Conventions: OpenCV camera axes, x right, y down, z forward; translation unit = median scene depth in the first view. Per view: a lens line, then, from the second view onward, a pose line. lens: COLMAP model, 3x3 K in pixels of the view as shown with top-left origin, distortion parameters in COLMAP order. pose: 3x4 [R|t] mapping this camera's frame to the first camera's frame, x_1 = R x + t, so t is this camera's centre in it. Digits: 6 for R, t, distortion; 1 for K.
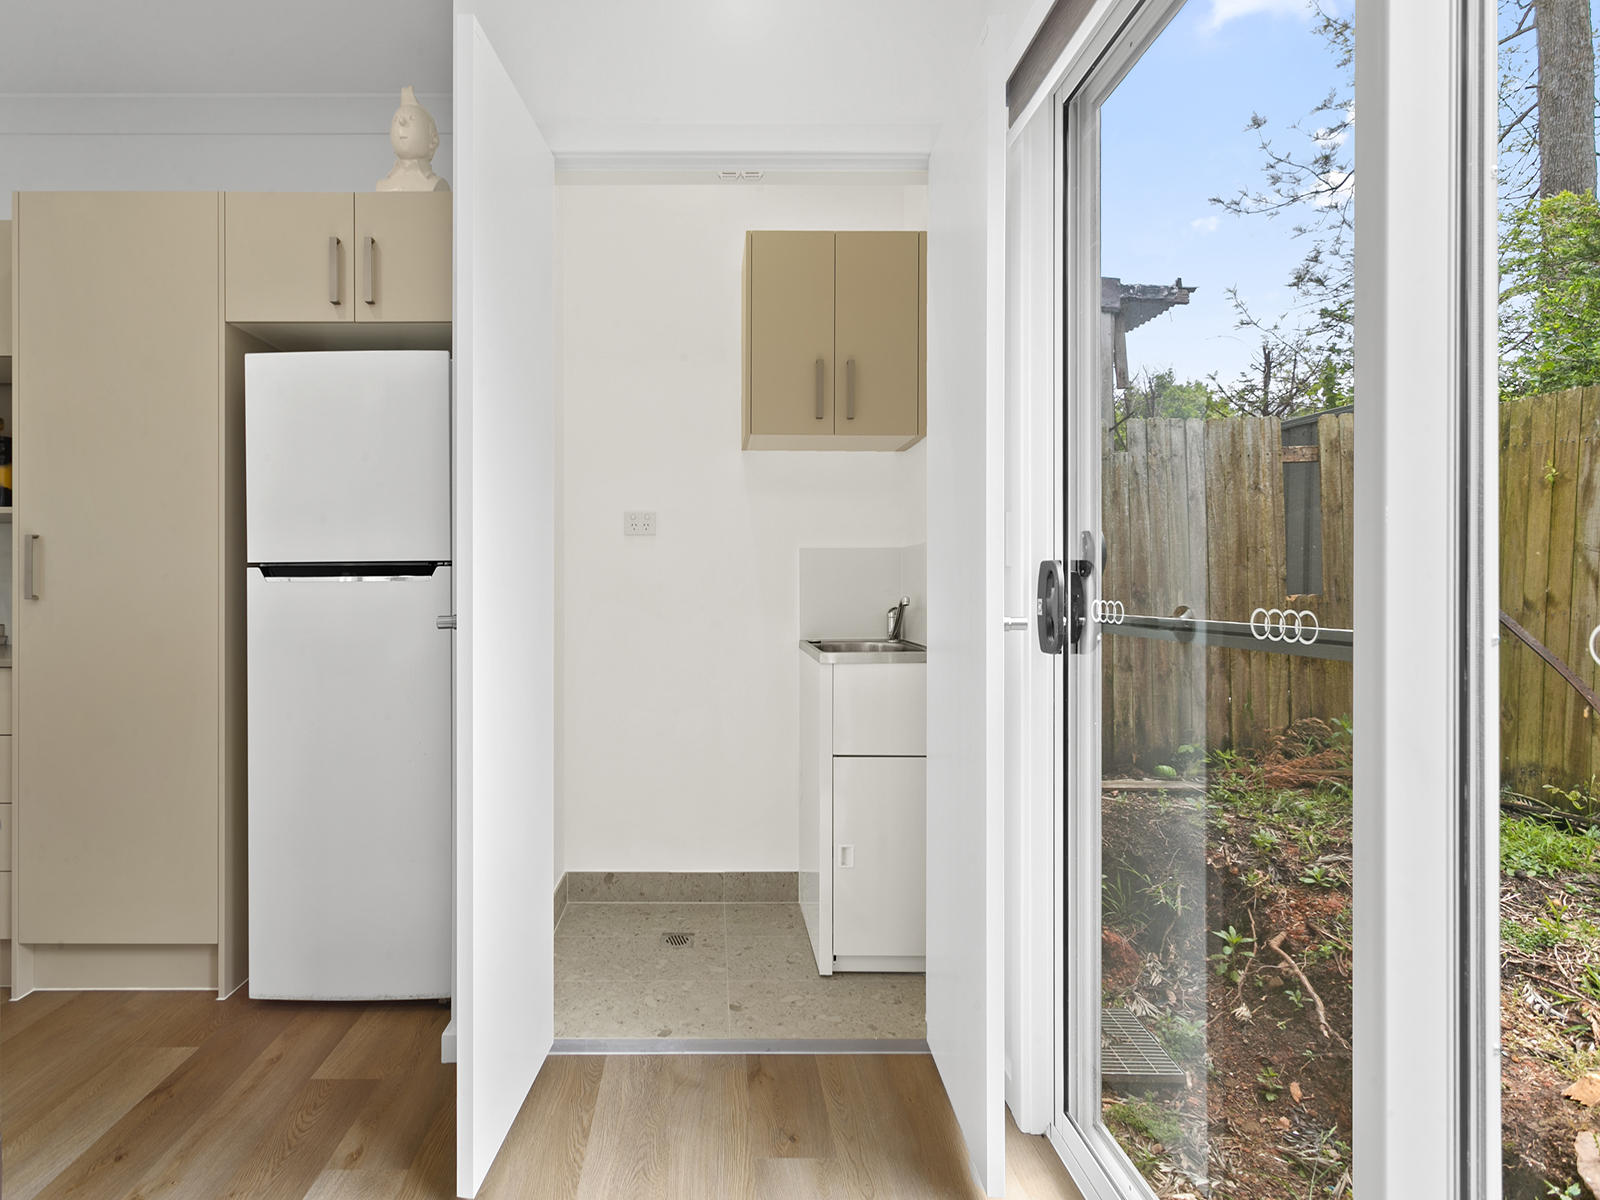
lens RADIAL K [[788.4, 0, 711.0], [0, 788.4, 583.6], [0, 0, 1]] dist [0.001360, 0.000999]
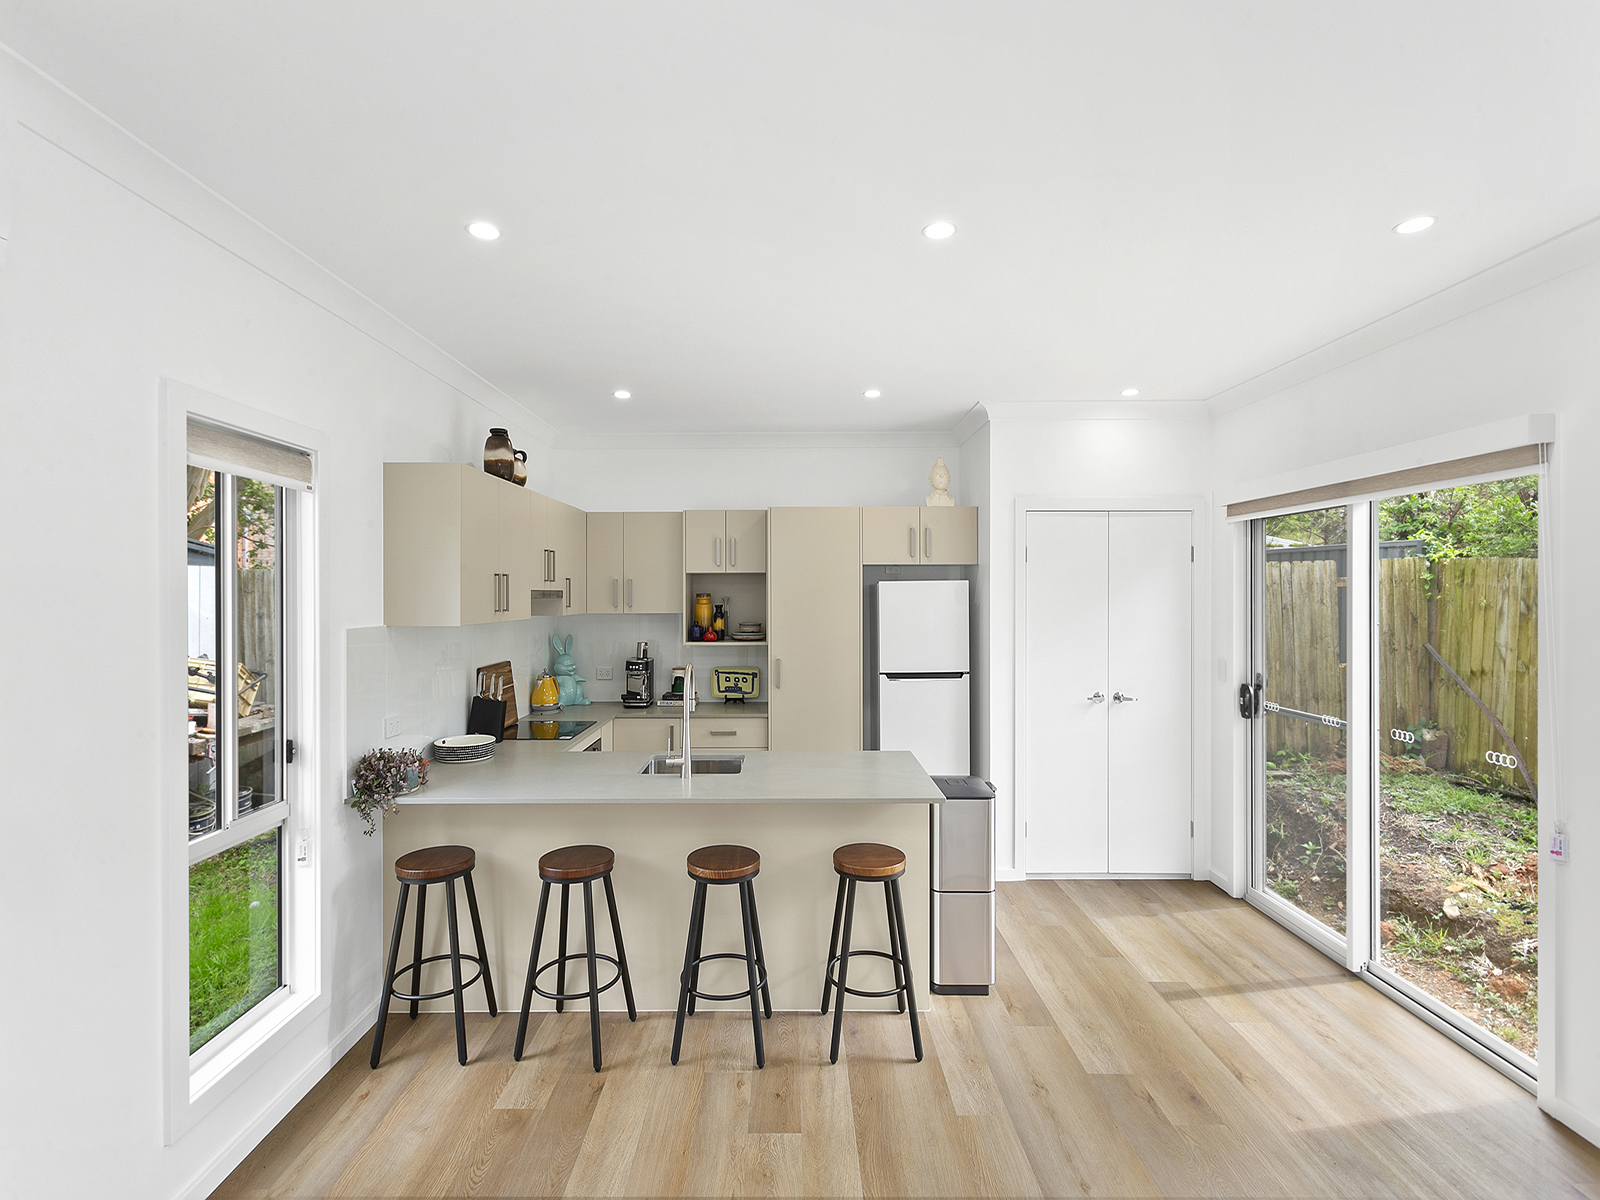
lens RADIAL K [[761.3, 0, 787.2], [0, 761.3, 595.2], [0, 0, 1]] dist [0.005874, 0.001120]
pose [[0.999980, -0.003376, -0.005360, -0.641759], [0.003395, 0.999988, 0.003579, -0.198082], [0.005348, -0.003597, 0.999979, -0.925033]]
